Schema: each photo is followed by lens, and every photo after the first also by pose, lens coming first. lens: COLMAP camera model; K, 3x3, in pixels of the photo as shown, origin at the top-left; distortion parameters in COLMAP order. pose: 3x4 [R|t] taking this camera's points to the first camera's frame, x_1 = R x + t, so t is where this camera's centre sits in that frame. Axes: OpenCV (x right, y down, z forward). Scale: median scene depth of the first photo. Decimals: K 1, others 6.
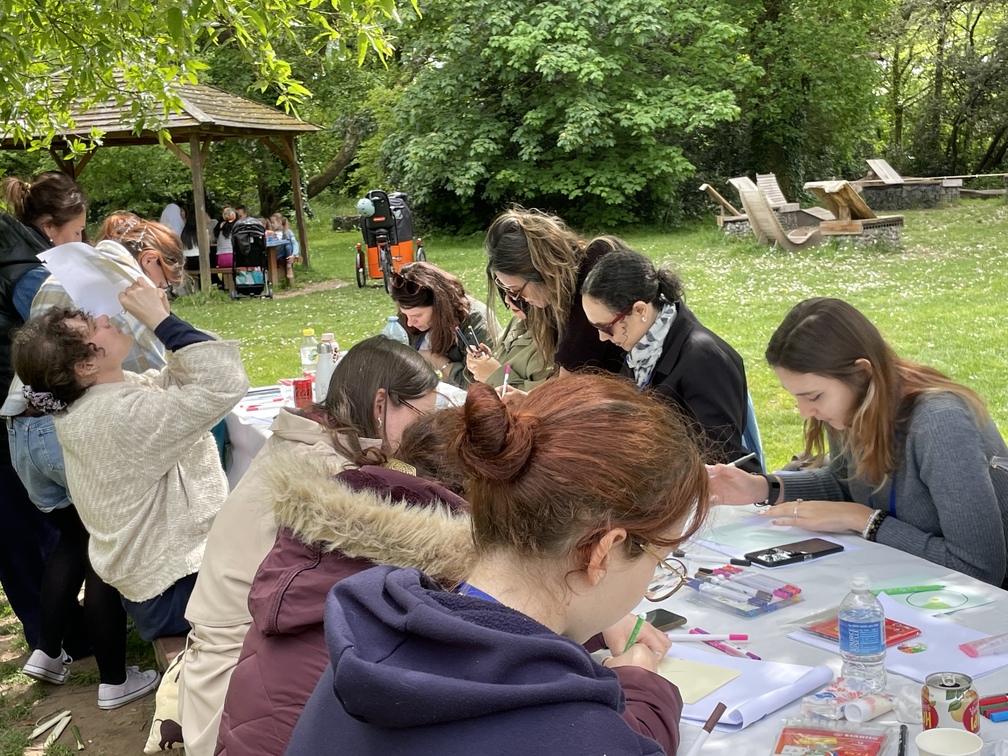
lens RADIAL K [[1351.5, 0, 503.4], [0, 1351.5, 402.1], [0, 0, 1]] dist [0.005841, 0.039402]
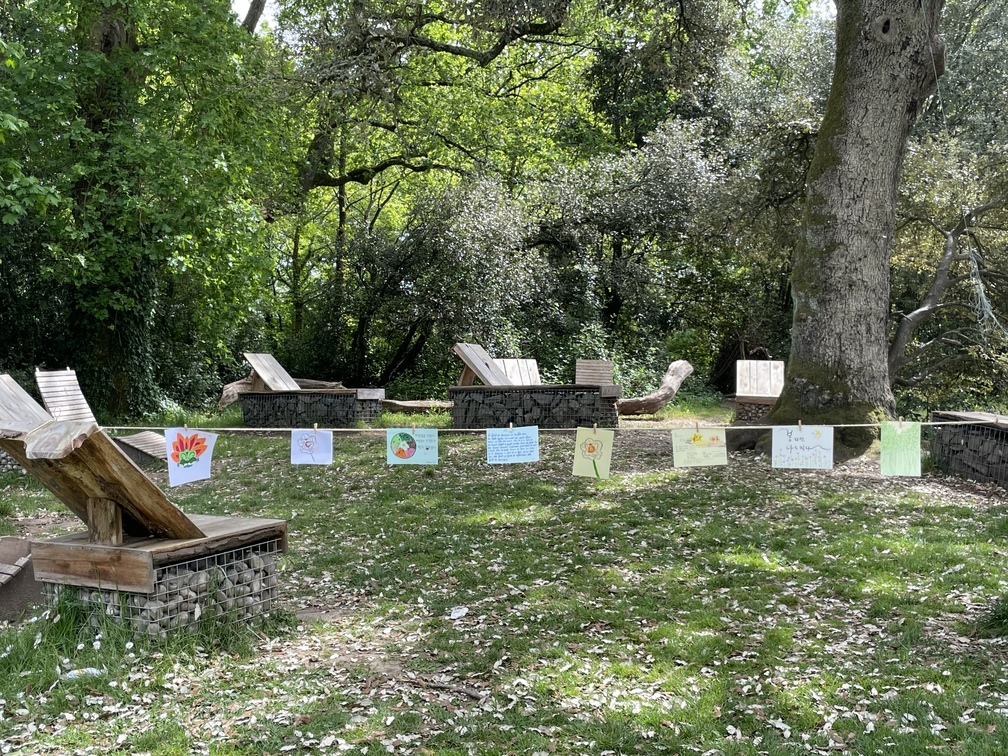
lens RADIAL K [[1135.4, 0, 504.0], [0, 1135.4, 378.0], [0, 0, 1]] dist [0.024860, -0.005218]
pose [[0.897001, 0.035592, 0.440592, 0.146380], [0.031821, 0.988968, -0.144674, -0.087942], [-0.440881, 0.143793, 0.885973, 0.482153]]
